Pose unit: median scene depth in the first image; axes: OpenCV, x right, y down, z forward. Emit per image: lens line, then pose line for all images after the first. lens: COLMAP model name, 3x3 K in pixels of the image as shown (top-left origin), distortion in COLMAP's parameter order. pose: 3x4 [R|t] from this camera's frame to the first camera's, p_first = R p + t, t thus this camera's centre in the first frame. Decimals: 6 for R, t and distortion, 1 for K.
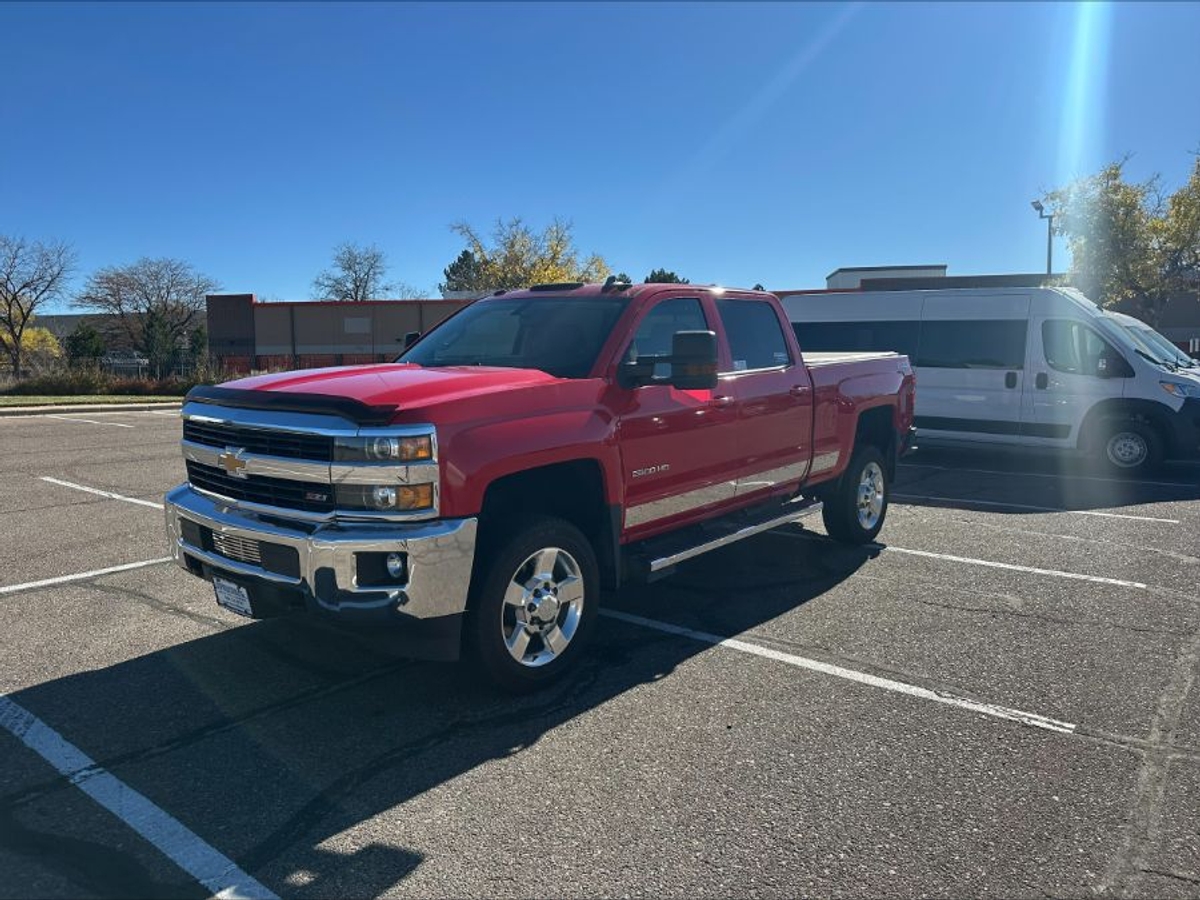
lens RADIAL K [[841.5, 0, 596.7], [0, 841.5, 443.0], [0, 0, 1]] dist [0.043416, -0.055306]
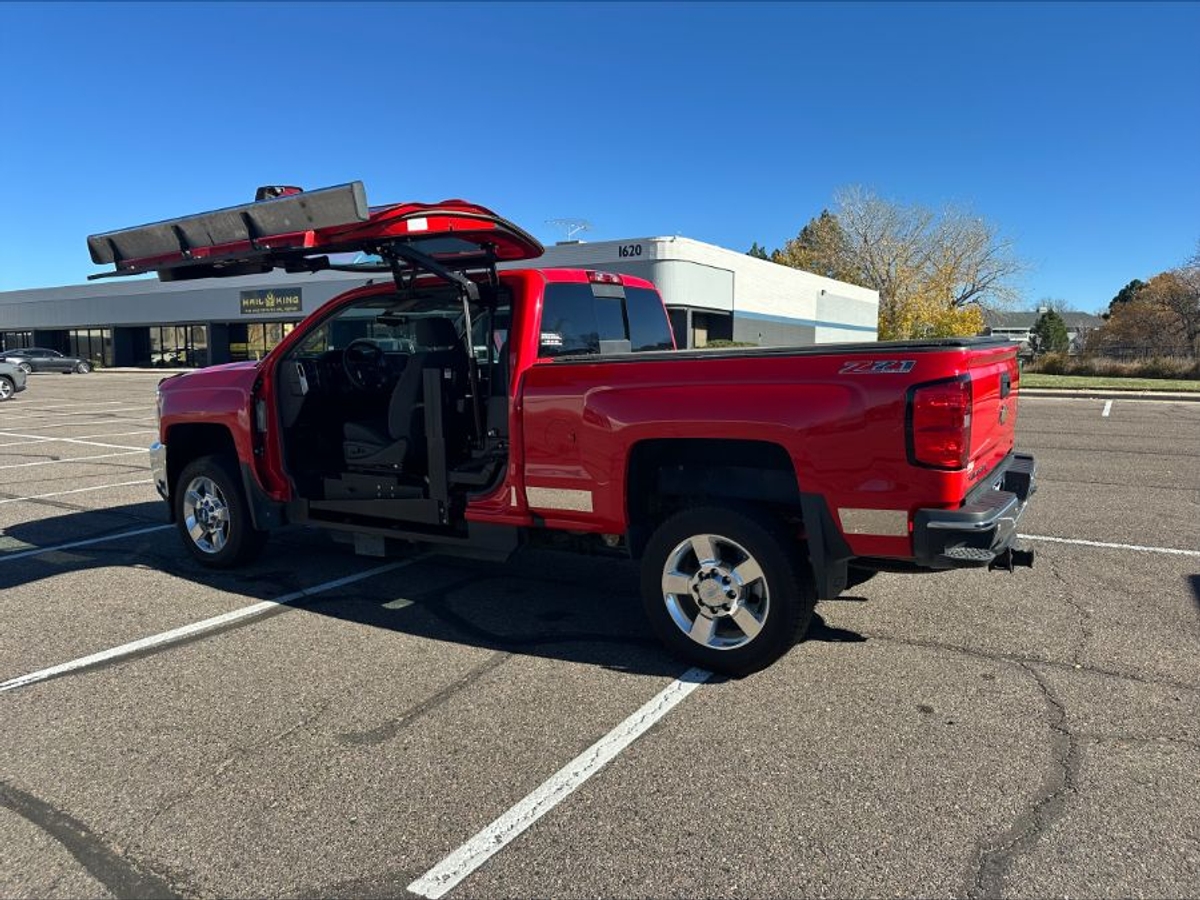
lens RADIAL K [[841.5, 0, 596.7], [0, 841.5, 443.0], [0, 0, 1]] dist [0.043416, -0.055306]
pose [[0.121226, 0.109164, -0.986604, 0.925702], [-0.088369, 0.991175, 0.098812, -0.093860], [0.988684, 0.075206, 0.129803, 0.890261]]
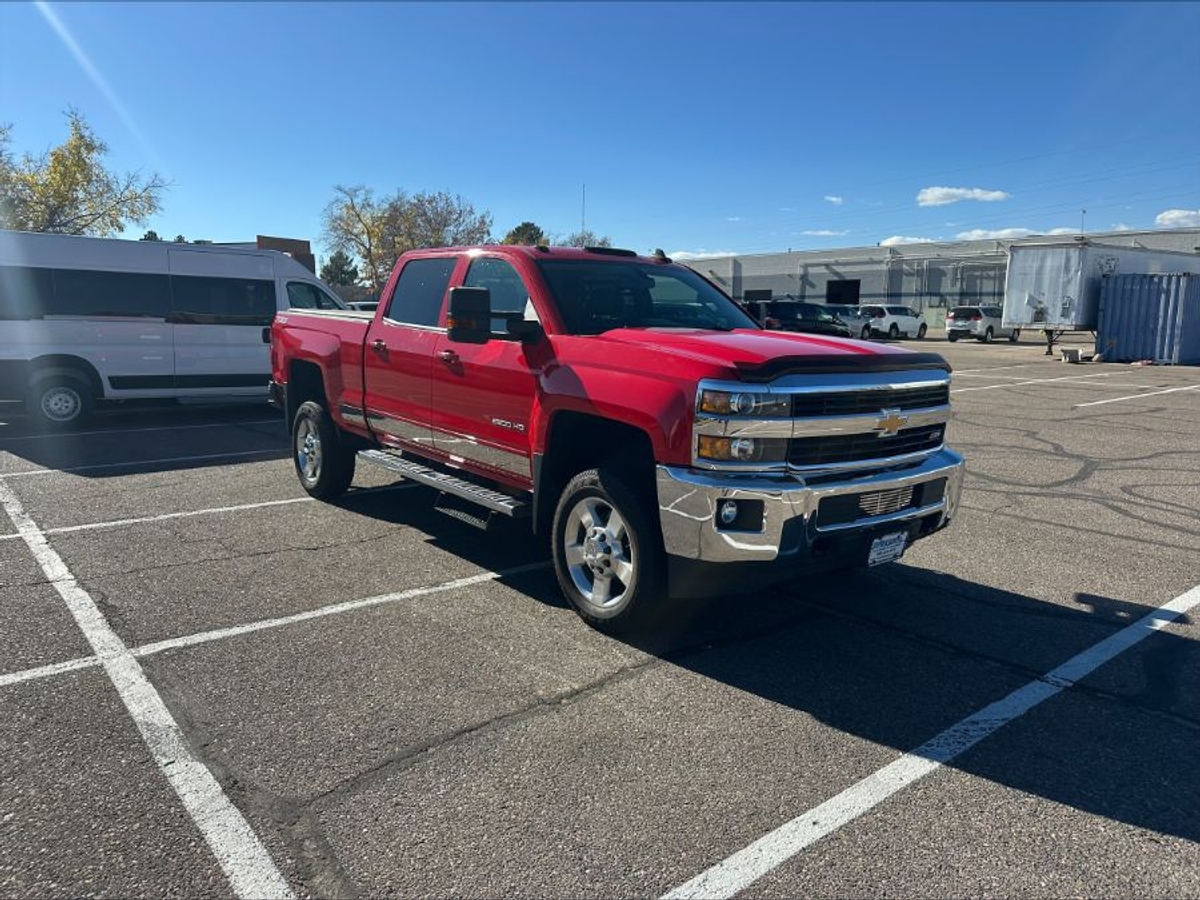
lens RADIAL K [[843.6, 0, 595.5], [0, 843.6, 447.7], [0, 0, 1]] dist [0.042159, -0.055056]
pose [[0.200431, -0.143736, 0.969106, -0.891860], [0.084924, 0.988005, 0.128975, -0.067237], [-0.976020, 0.056449, 0.210234, 0.661304]]
